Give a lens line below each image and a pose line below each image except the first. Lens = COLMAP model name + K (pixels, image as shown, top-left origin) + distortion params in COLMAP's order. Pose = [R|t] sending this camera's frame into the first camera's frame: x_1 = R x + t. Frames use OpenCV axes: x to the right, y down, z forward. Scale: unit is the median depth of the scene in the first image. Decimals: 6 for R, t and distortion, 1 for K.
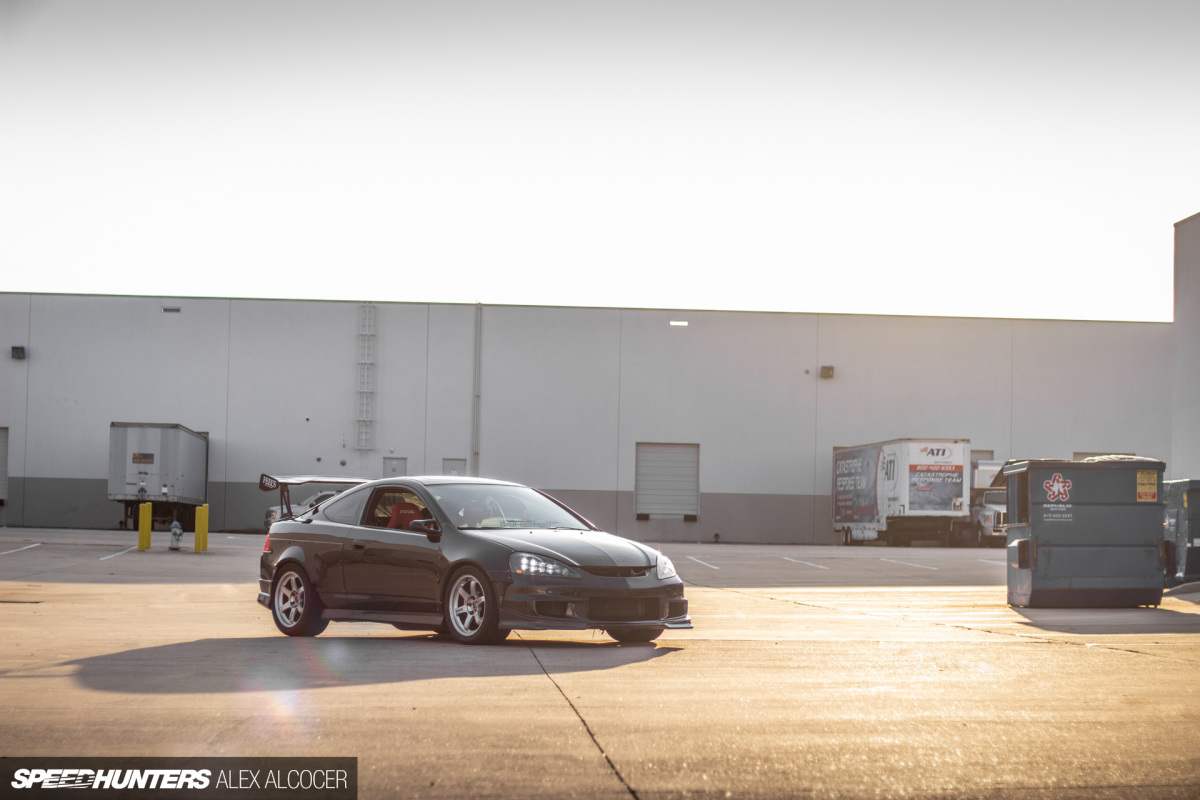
lens RADIAL K [[2761.4, 0, 600.0], [0, 2761.4, 400.0], [0, 0, 1]] dist [-0.078275, -0.255635]
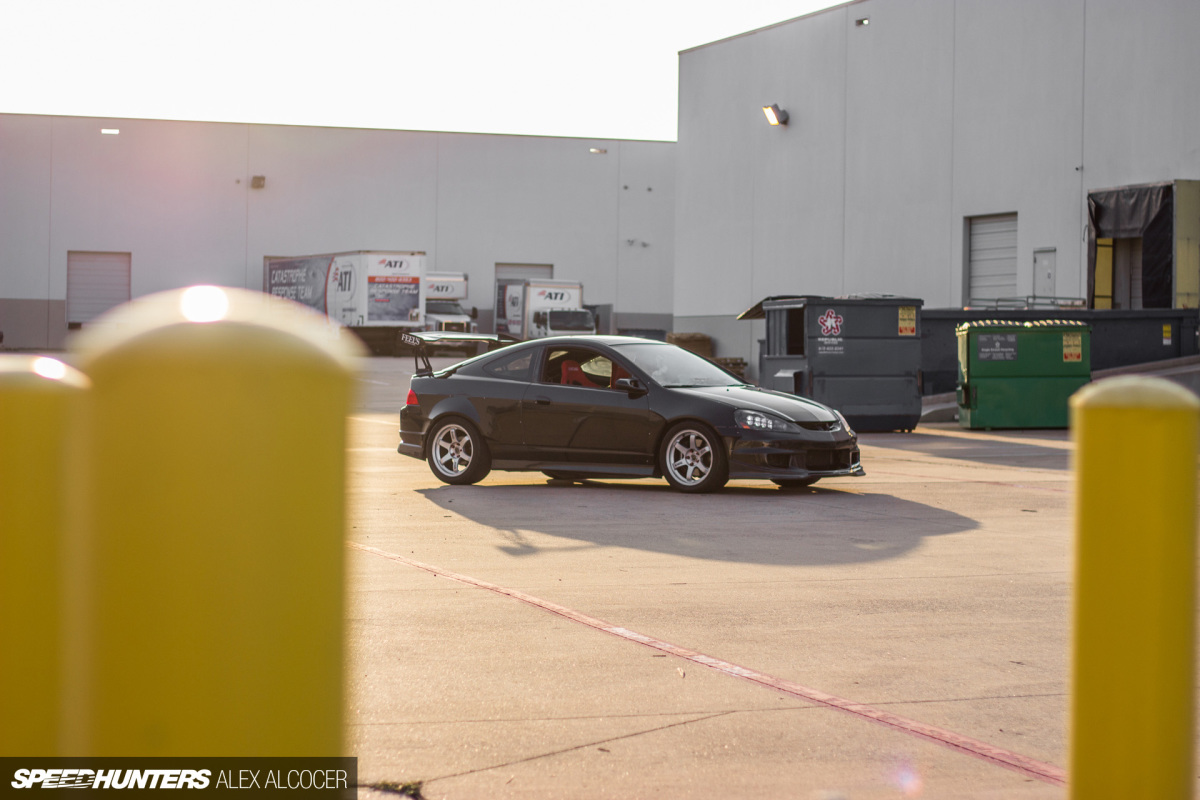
lens RADIAL K [[2761.4, 0, 600.0], [0, 2761.4, 400.0], [0, 0, 1]] dist [-0.078275, -0.255635]
pose [[0.962341, -0.008487, 0.271712, -0.216301], [-0.011682, 0.997298, 0.072523, -0.015546], [-0.271594, -0.072966, 0.959642, -0.019965]]
